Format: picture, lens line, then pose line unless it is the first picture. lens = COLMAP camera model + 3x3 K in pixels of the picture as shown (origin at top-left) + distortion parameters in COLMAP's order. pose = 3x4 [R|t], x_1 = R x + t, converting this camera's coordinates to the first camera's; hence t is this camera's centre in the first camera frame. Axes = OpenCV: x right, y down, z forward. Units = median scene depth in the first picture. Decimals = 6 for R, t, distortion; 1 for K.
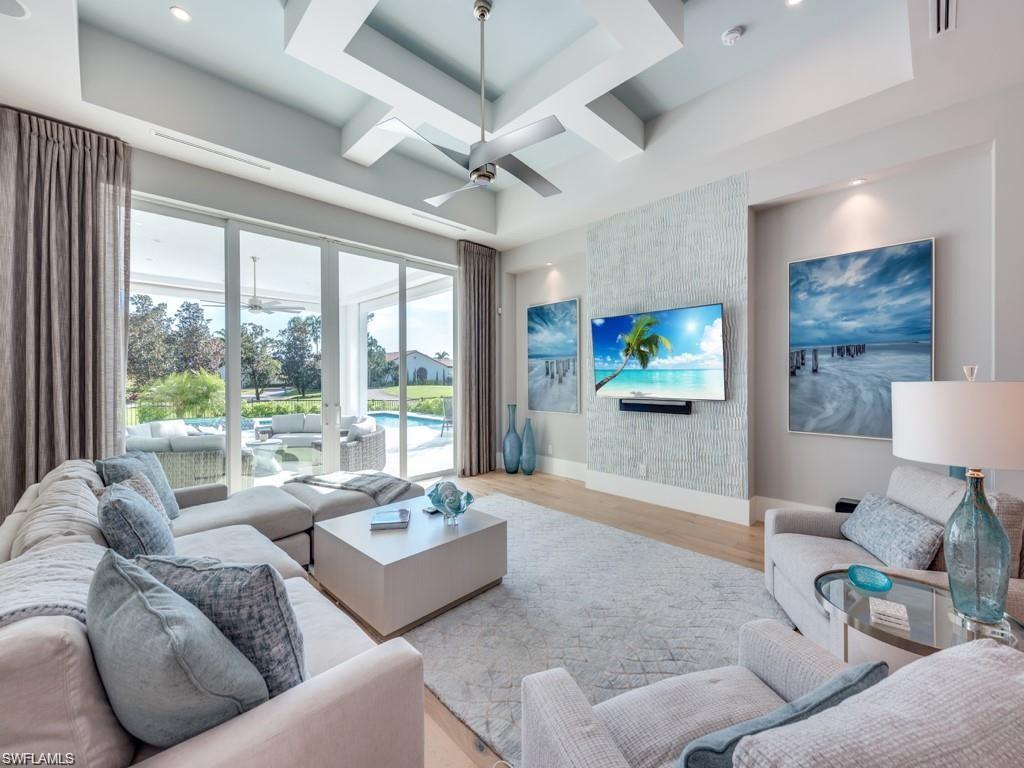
lens RADIAL K [[416.7, 0, 512.0], [0, 416.7, 384.0], [0, 0, 1]] dist [0.000654, 0.000138]
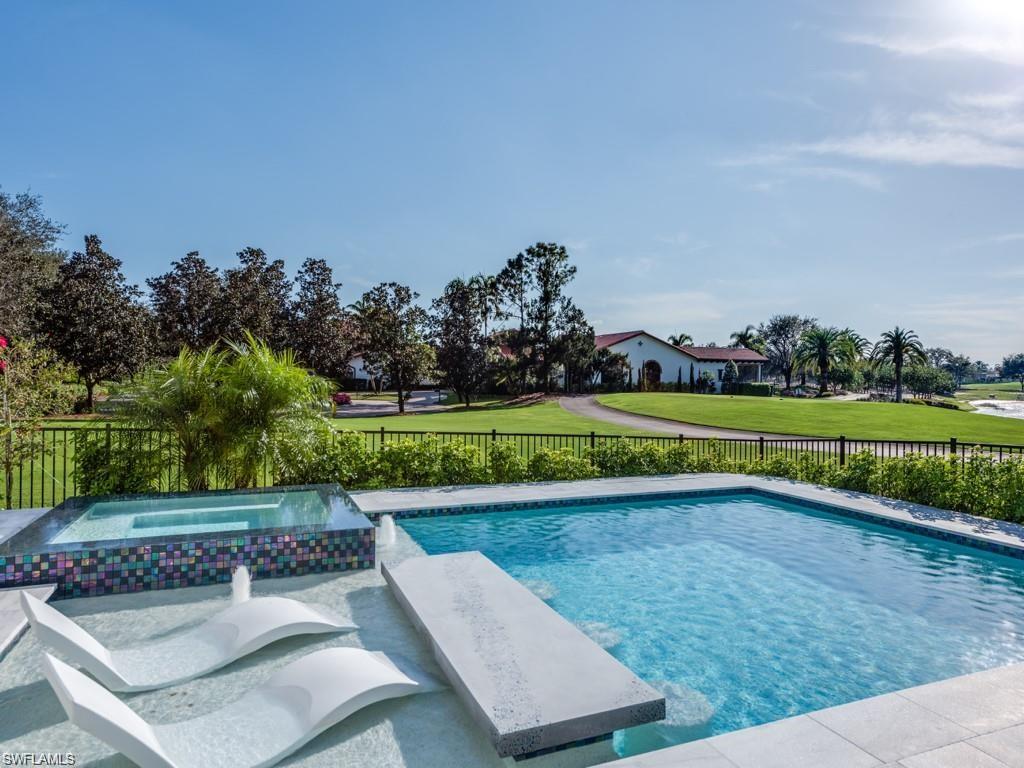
lens RADIAL K [[654.1, 0, 512.0], [0, 654.1, 384.0], [0, 0, 1]] dist [-0.000294, -0.000409]
pose [[0.927950, 0.017118, -0.372312, -1.039096], [-0.020132, 0.999788, -0.004211, -0.001298], [0.372161, 0.011403, 0.928098, 1.737658]]
